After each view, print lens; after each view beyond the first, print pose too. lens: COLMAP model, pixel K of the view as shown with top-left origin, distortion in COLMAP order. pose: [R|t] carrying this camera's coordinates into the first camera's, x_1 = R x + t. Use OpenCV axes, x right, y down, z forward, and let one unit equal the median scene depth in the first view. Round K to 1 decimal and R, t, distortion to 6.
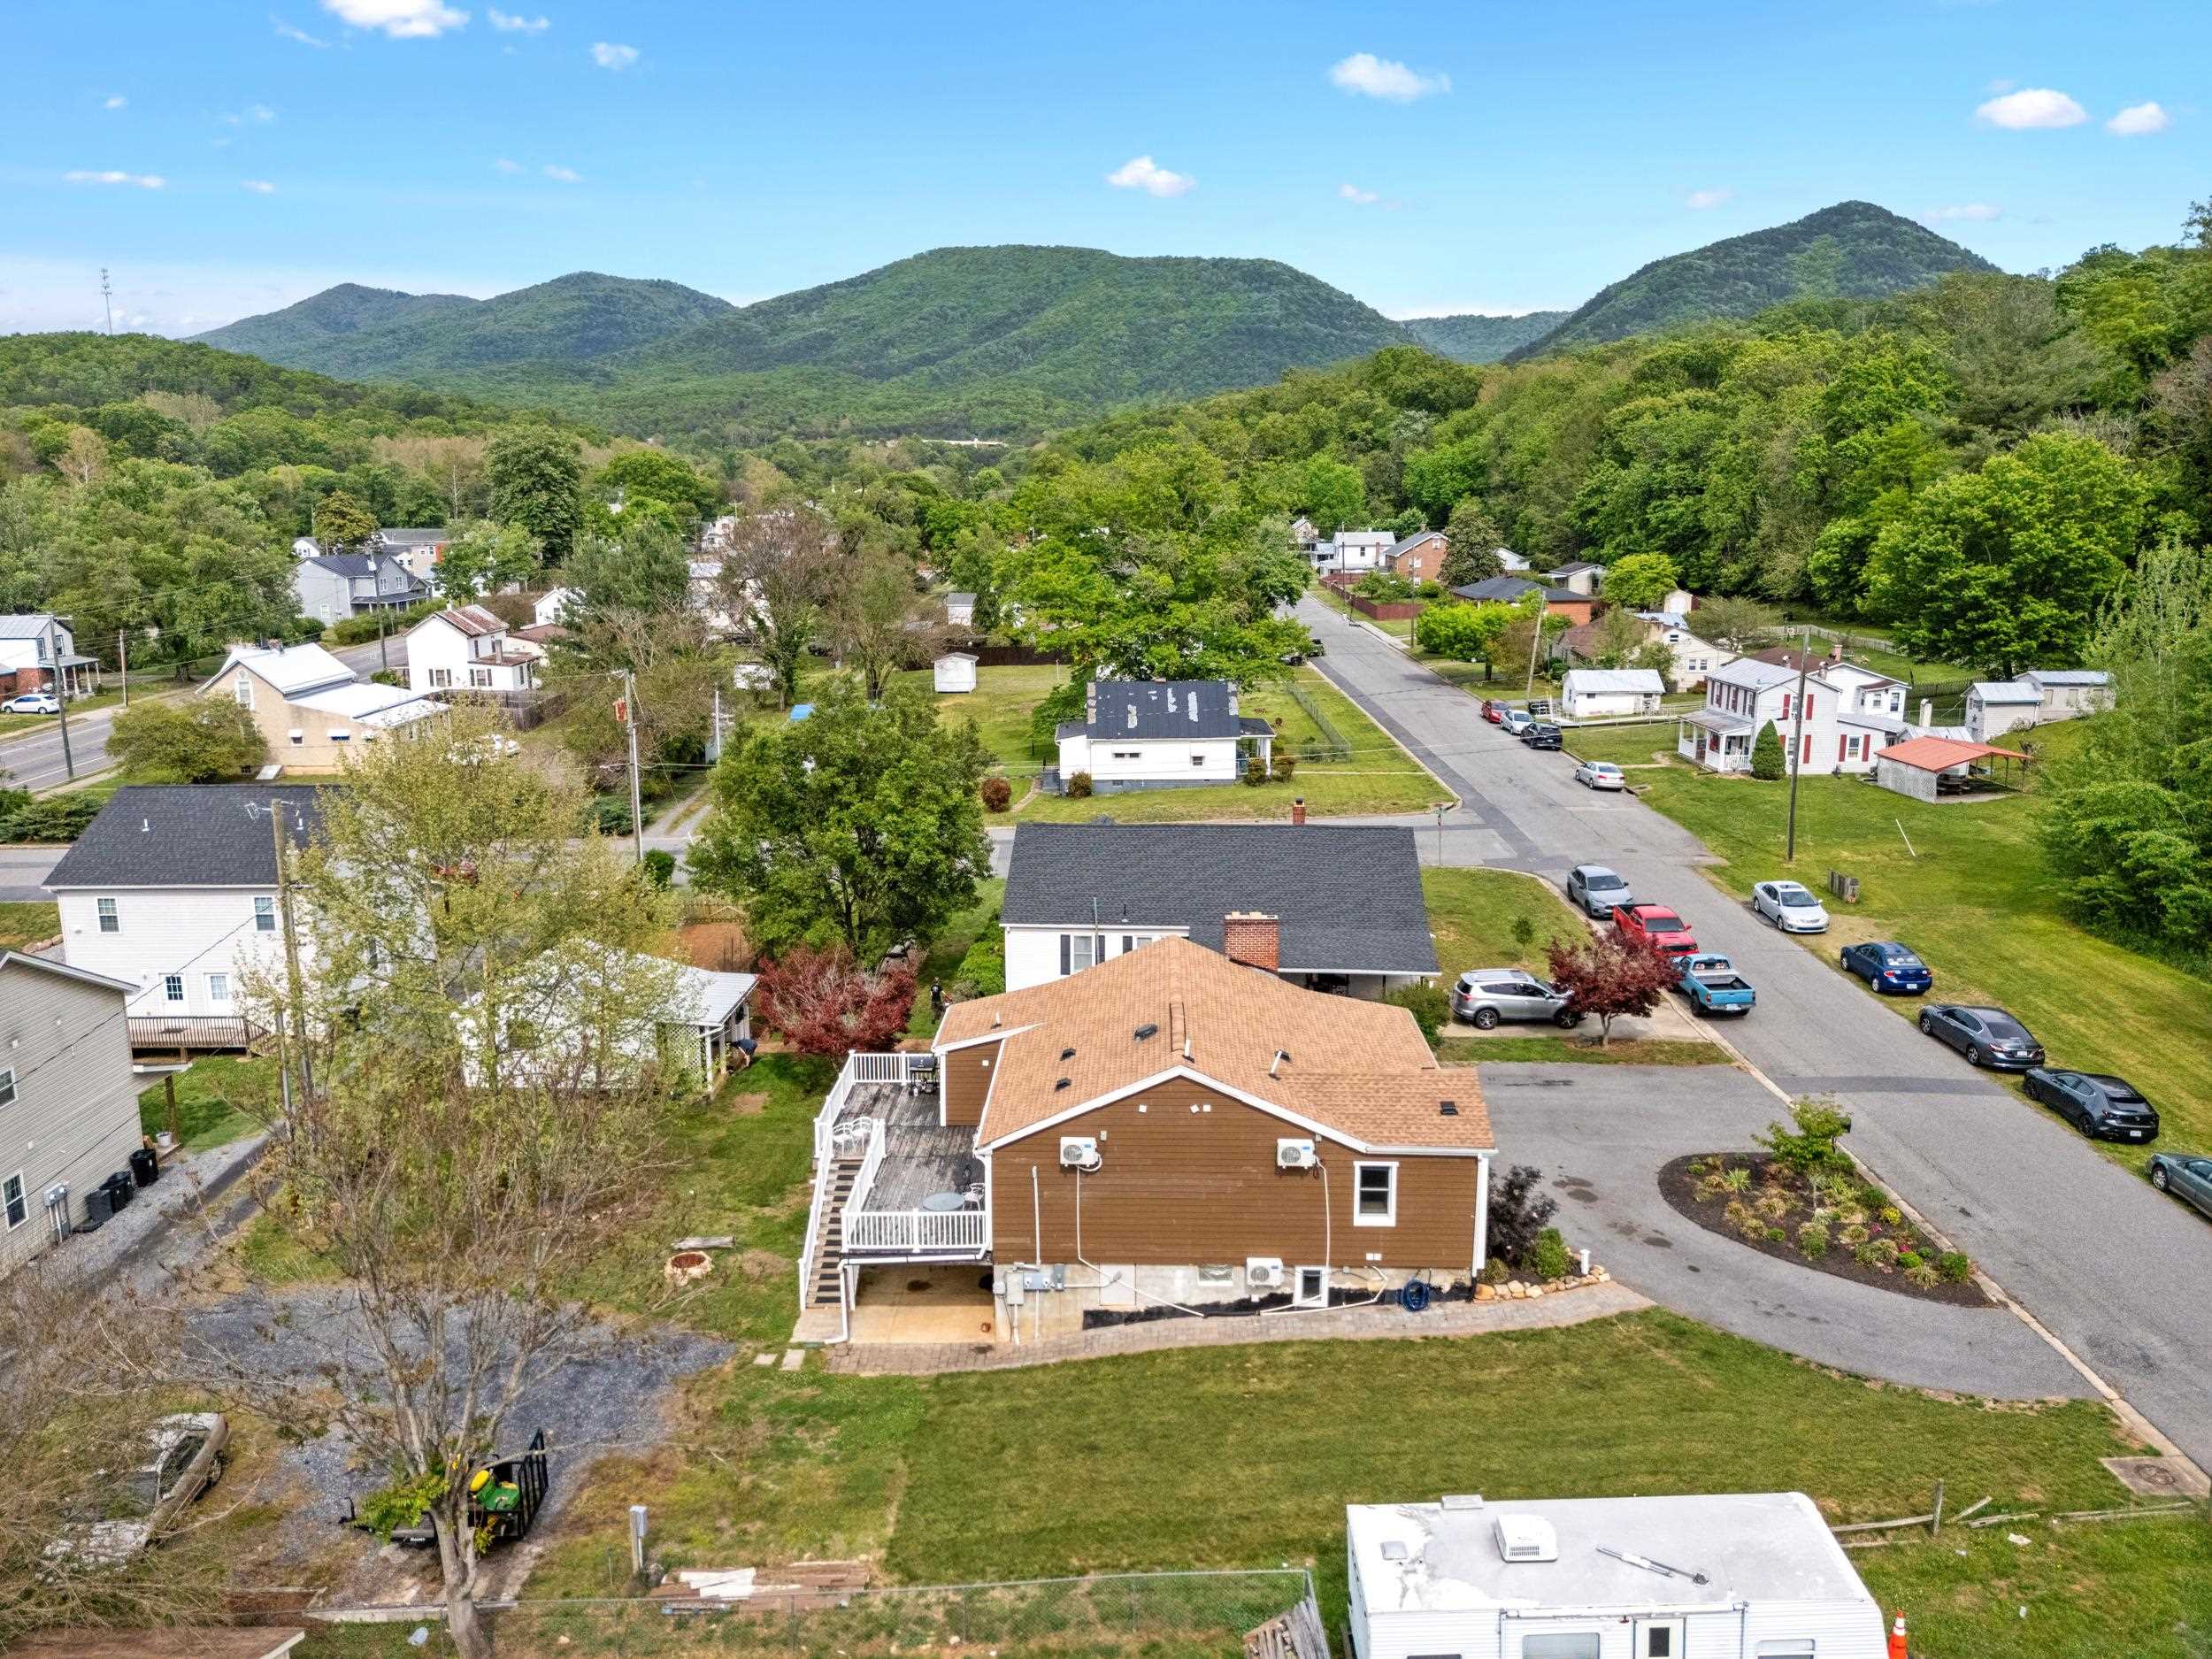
lens RADIAL K [[1626.5, 0, 1104.5], [0, 1626.5, 824.8], [0, 0, 1]] dist [0.084043, -0.085406]
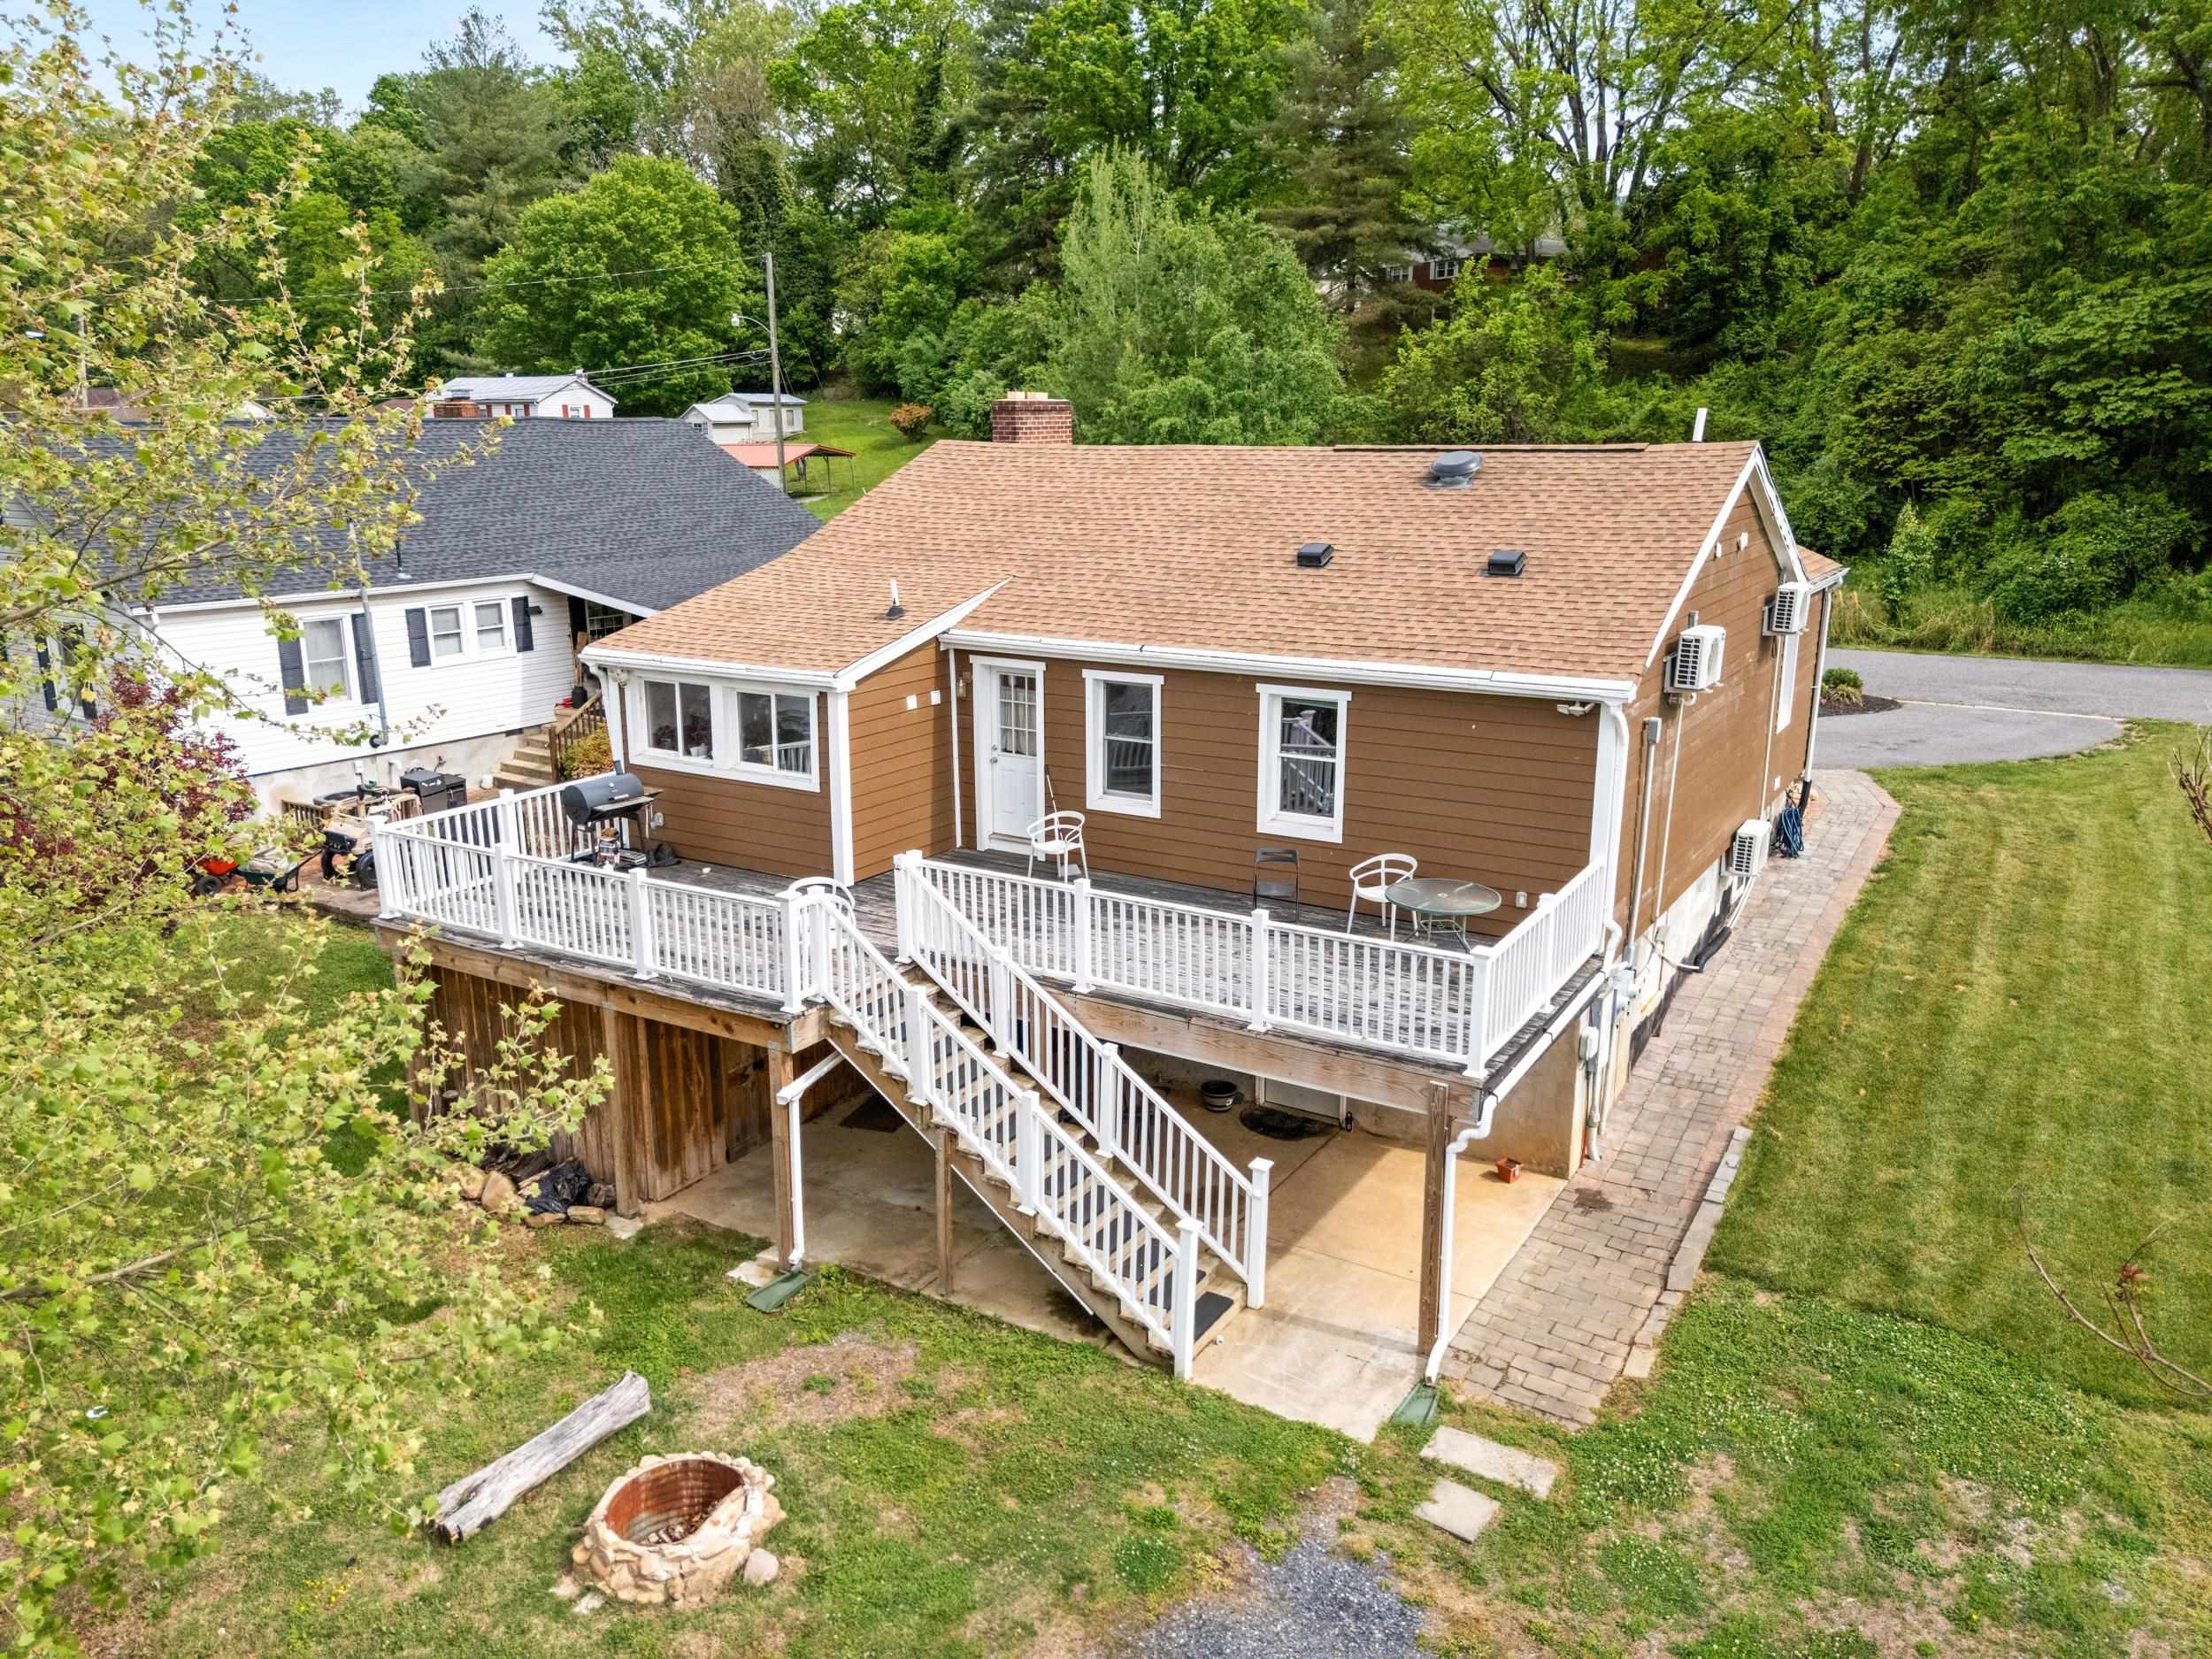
lens RADIAL K [[1626.5, 0, 1104.5], [0, 1626.5, 824.8], [0, 0, 1]] dist [0.084043, -0.085406]
pose [[0.508790, -0.209757, 0.834946, -0.179371], [0.176152, 0.974708, 0.137527, 0.059482], [-0.842676, 0.077105, 0.532872, 0.344456]]
